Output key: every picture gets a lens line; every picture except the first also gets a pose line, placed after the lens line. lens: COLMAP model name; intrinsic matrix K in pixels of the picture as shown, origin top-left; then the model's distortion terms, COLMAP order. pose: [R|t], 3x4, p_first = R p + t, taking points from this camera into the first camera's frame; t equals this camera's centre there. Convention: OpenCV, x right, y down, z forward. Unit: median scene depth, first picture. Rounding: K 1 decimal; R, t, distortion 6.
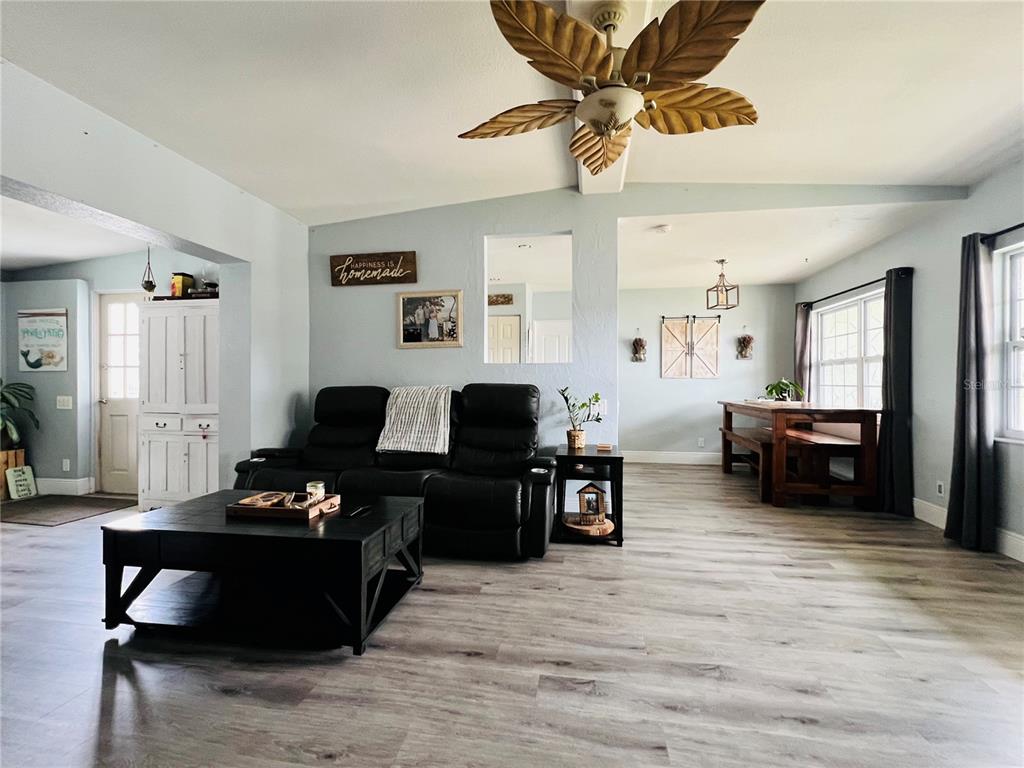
lens RADIAL K [[466.8, 0, 510.0], [0, 466.8, 383.5], [0, 0, 1]] dist [-0.001738, 0.000383]
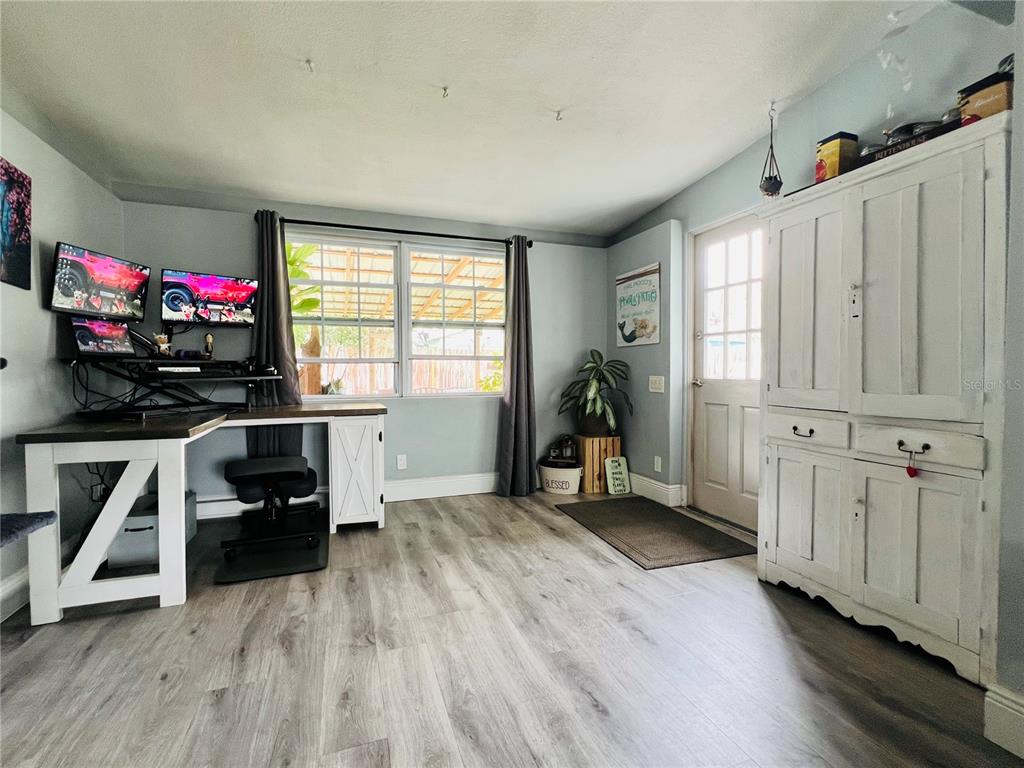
lens RADIAL K [[466.7, 0, 510.0], [0, 466.7, 382.6], [0, 0, 1]] dist [-0.002315, 0.001024]
pose [[0.495762, 0.021468, -0.868193, -0.465024], [0.001375, 0.999674, 0.025504, 0.021305], [0.868457, -0.013837, 0.495571, 0.465577]]
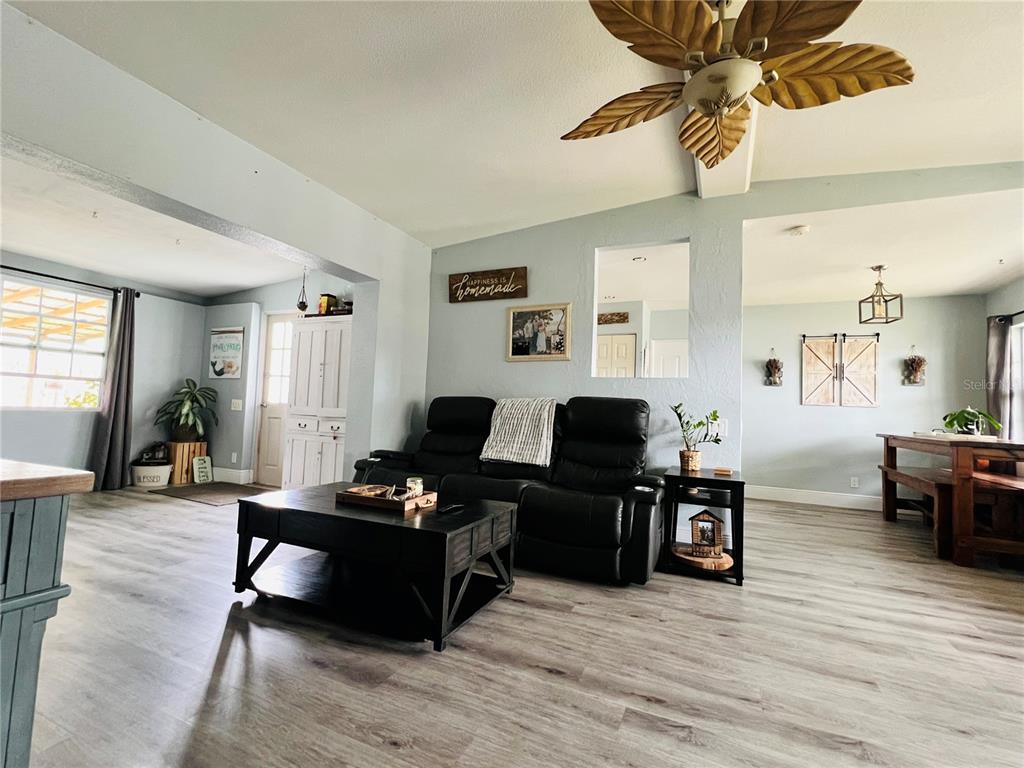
lens RADIAL K [[466.7, 0, 510.0], [0, 466.7, 382.6], [0, 0, 1]] dist [-0.002315, 0.001024]
pose [[0.966765, 0.022060, -0.254714, 0.028704], [-0.038306, 0.997523, -0.058995, 0.032403], [0.252782, 0.066792, 0.965215, 0.022945]]
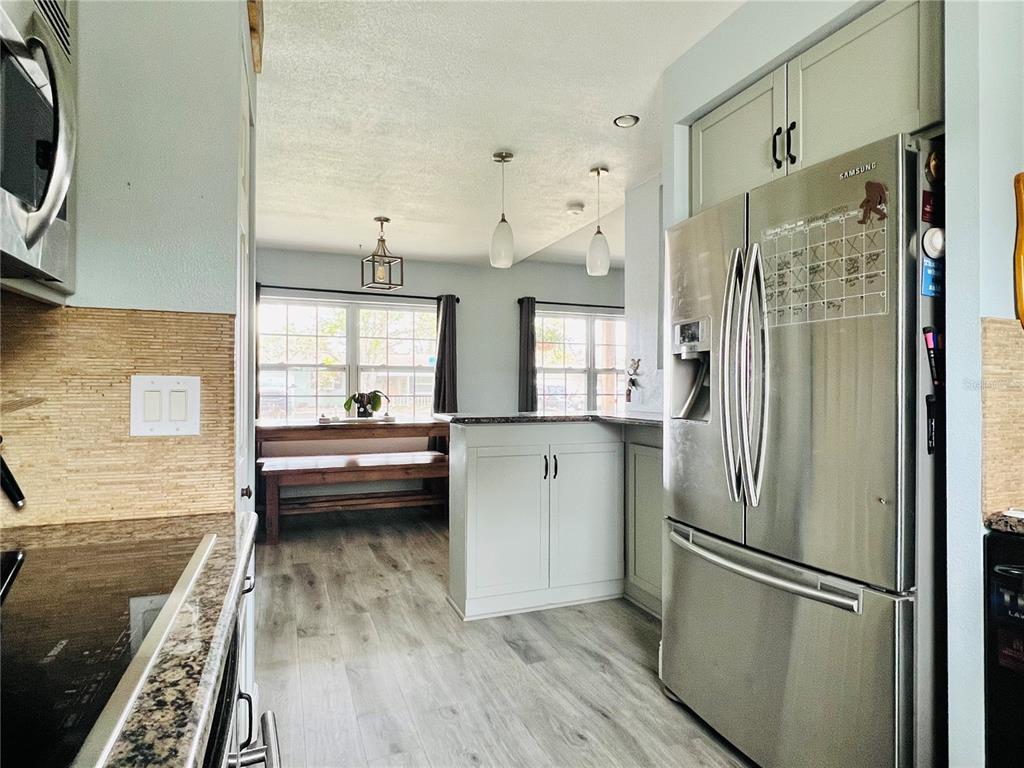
lens RADIAL K [[570.4, 0, 512.0], [0, 570.4, 384.0], [0, 0, 1]] dist [-0.000684, -0.000122]
pose [[-0.523962, 0.005543, 0.851724, -0.487795], [-0.000127, 0.999978, -0.006586, -0.014751], [-0.851742, -0.003559, -0.523950, 1.671718]]
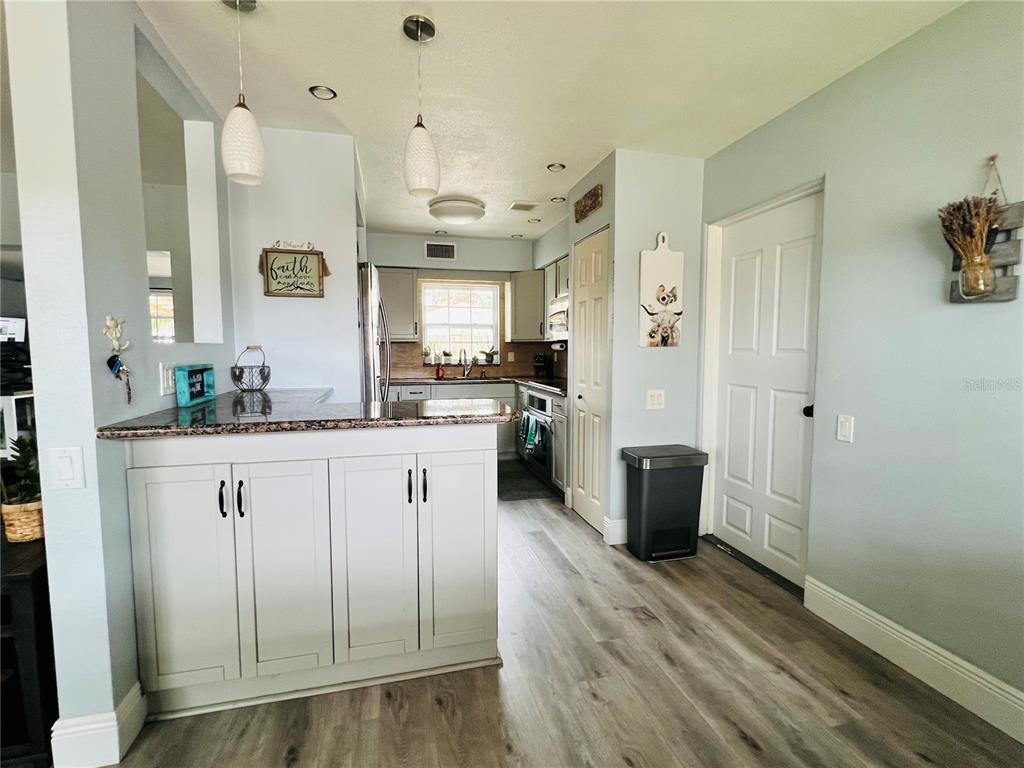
lens RADIAL K [[466.7, 0, 510.0], [0, 466.7, 382.6], [0, 0, 1]] dist [-0.002315, 0.001024]
pose [[0.409622, 0.066630, -0.909819, 0.667568], [-0.000688, 0.997351, 0.072731, -0.037561], [0.912255, -0.029166, 0.408583, 1.147572]]
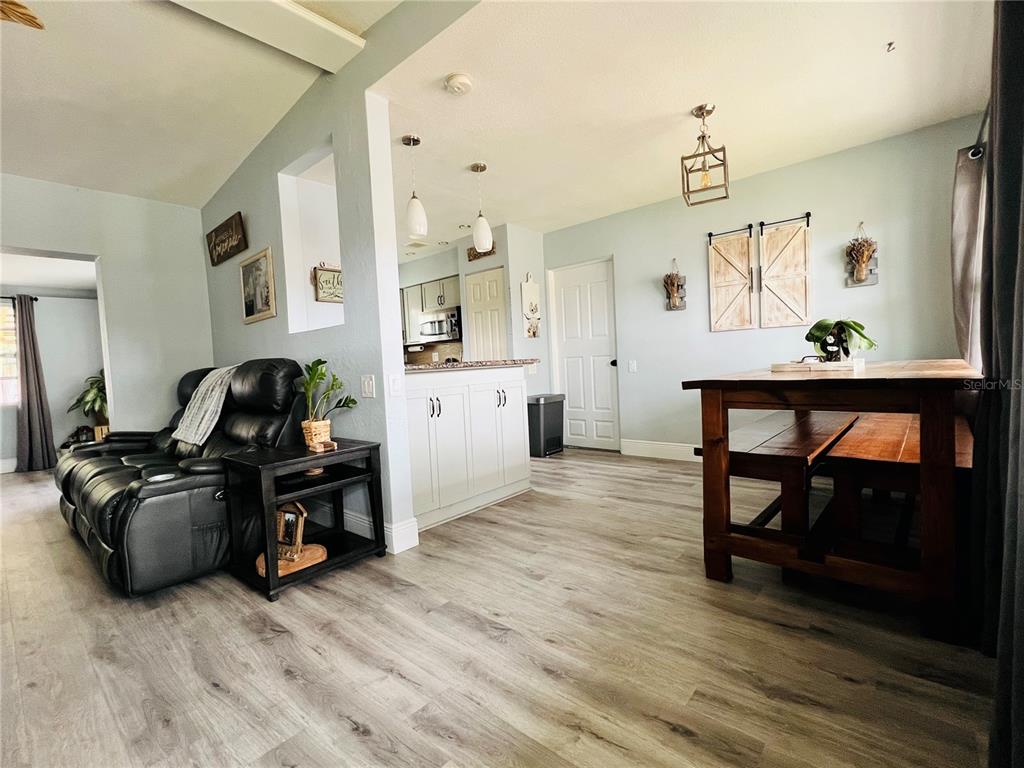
lens RADIAL K [[466.7, 0, 510.0], [0, 466.7, 382.6], [0, 0, 1]] dist [-0.002315, 0.001024]
pose [[0.850926, -0.021967, -0.524826, 0.707406], [0.051714, 0.997775, 0.042083, 0.027252], [0.522734, -0.062951, 0.850169, 0.518793]]
